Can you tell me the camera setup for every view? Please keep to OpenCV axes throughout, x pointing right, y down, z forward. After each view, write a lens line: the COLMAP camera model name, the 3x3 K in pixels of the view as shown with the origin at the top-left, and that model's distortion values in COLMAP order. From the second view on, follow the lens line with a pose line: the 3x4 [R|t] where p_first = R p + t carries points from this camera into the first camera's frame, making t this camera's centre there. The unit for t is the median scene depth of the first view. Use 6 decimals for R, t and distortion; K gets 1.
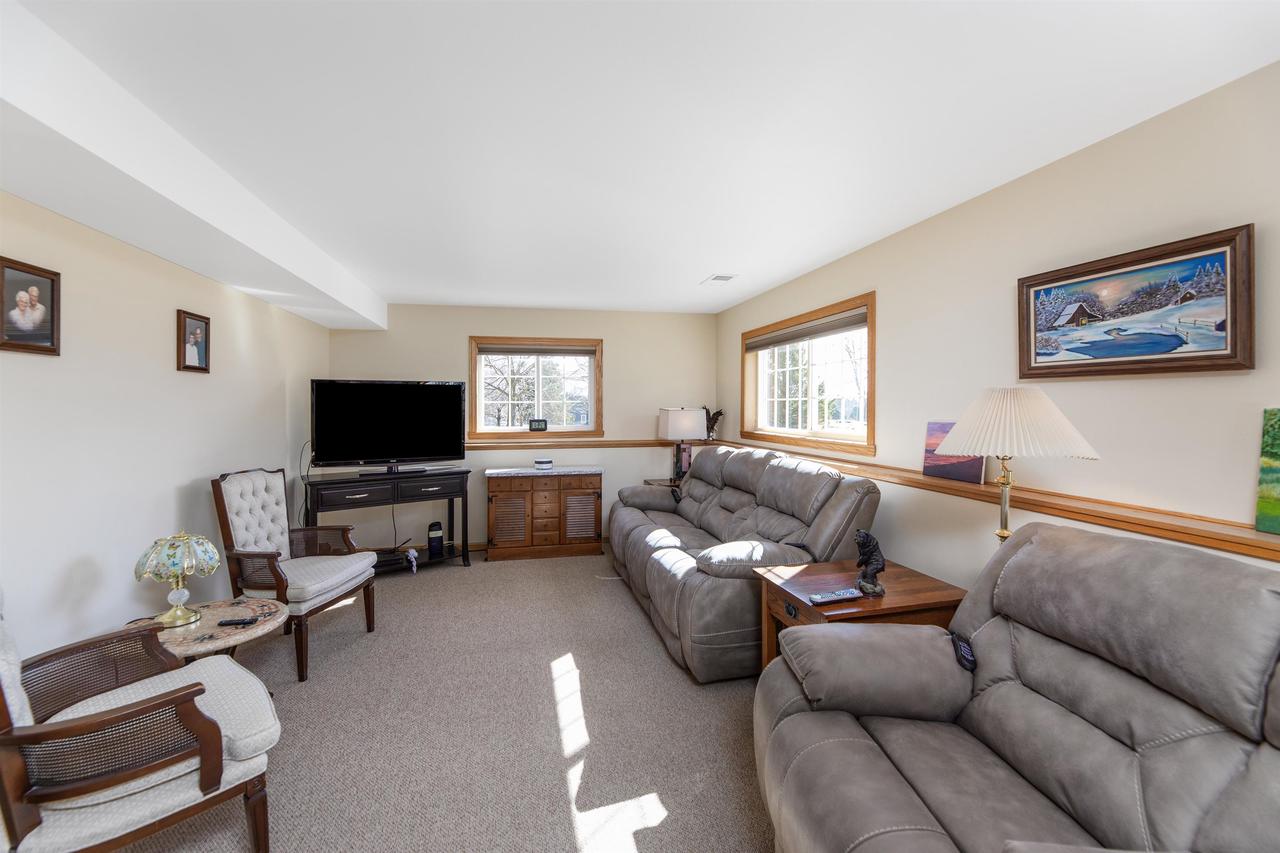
lens RADIAL K [[520.2, 0, 640.4], [0, 520.2, 404.6], [0, 0, 1]] dist [-0.000028, 0.000010]
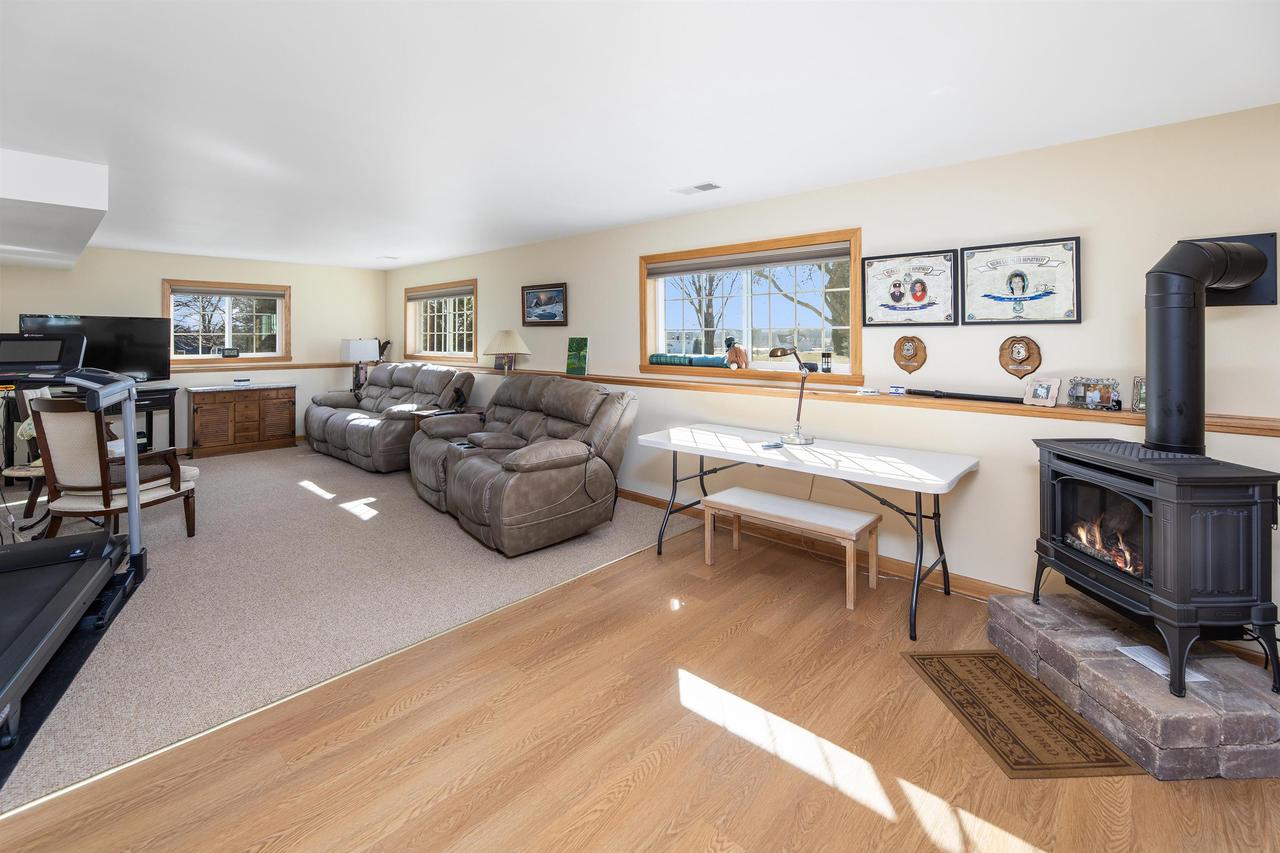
lens RADIAL K [[561.1, 0, 641.4], [0, 561.1, 337.0], [0, 0, 1]] dist [-0.001214, -0.000306]
pose [[0.830680, 0.001151, 0.556749, -0.149254], [-0.000654, 0.999999, -0.001092, 0.002631], [-0.556750, 0.000543, 0.830680, -0.778478]]
